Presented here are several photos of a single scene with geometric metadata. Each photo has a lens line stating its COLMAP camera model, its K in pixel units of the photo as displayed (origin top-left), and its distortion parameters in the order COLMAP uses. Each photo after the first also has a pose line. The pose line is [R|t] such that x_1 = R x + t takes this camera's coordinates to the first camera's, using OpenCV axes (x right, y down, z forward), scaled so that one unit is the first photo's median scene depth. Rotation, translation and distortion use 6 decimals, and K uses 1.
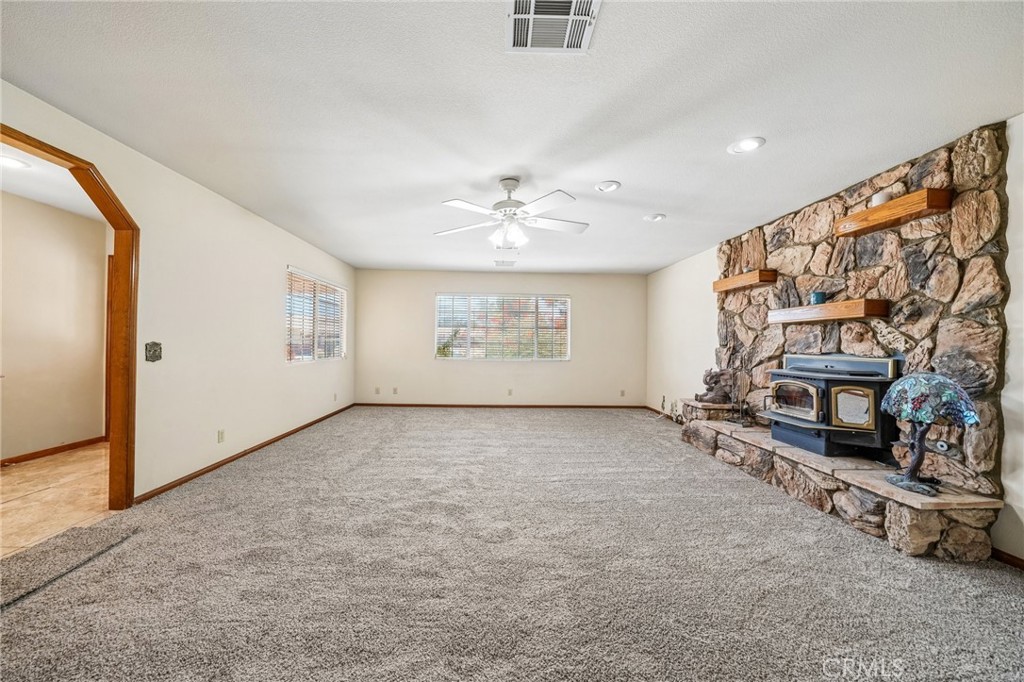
lens RADIAL K [[362.7, 0, 512.0], [0, 362.7, 341.0], [0, 0, 1]] dist [-0.000441, -0.000053]
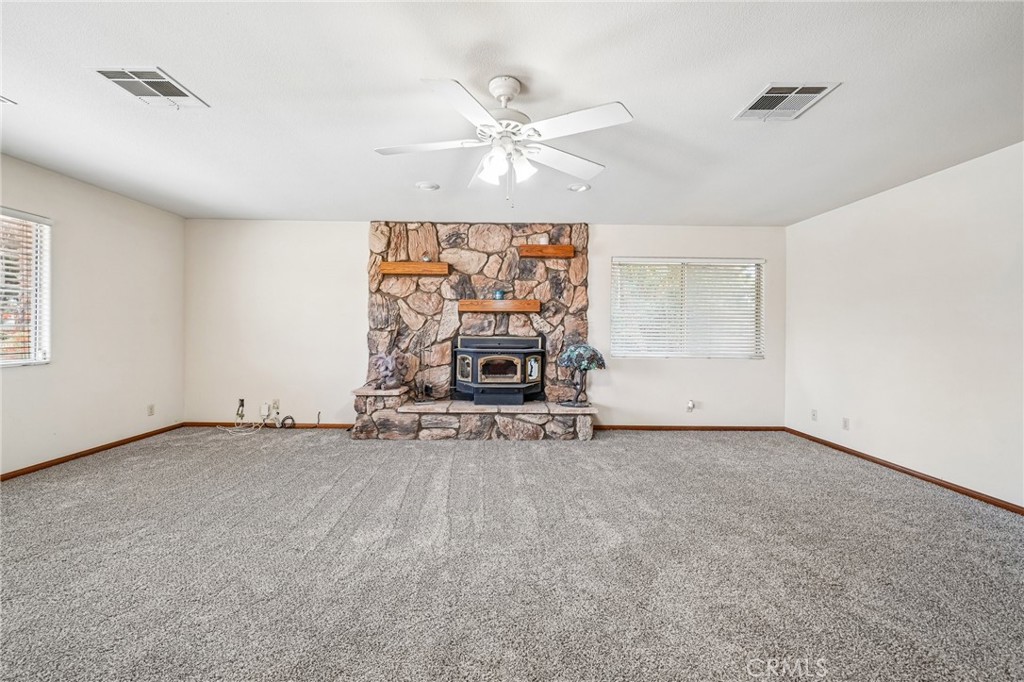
lens RADIAL K [[396.9, 0, 507.8], [0, 396.9, 328.4], [0, 0, 1]] dist [0.016713, 0.000016]
pose [[0.064213, -0.008763, 0.997898, -0.673127], [-0.015037, 0.999839, 0.009748, -0.005901], [-0.997823, -0.015631, 0.064071, 0.872092]]
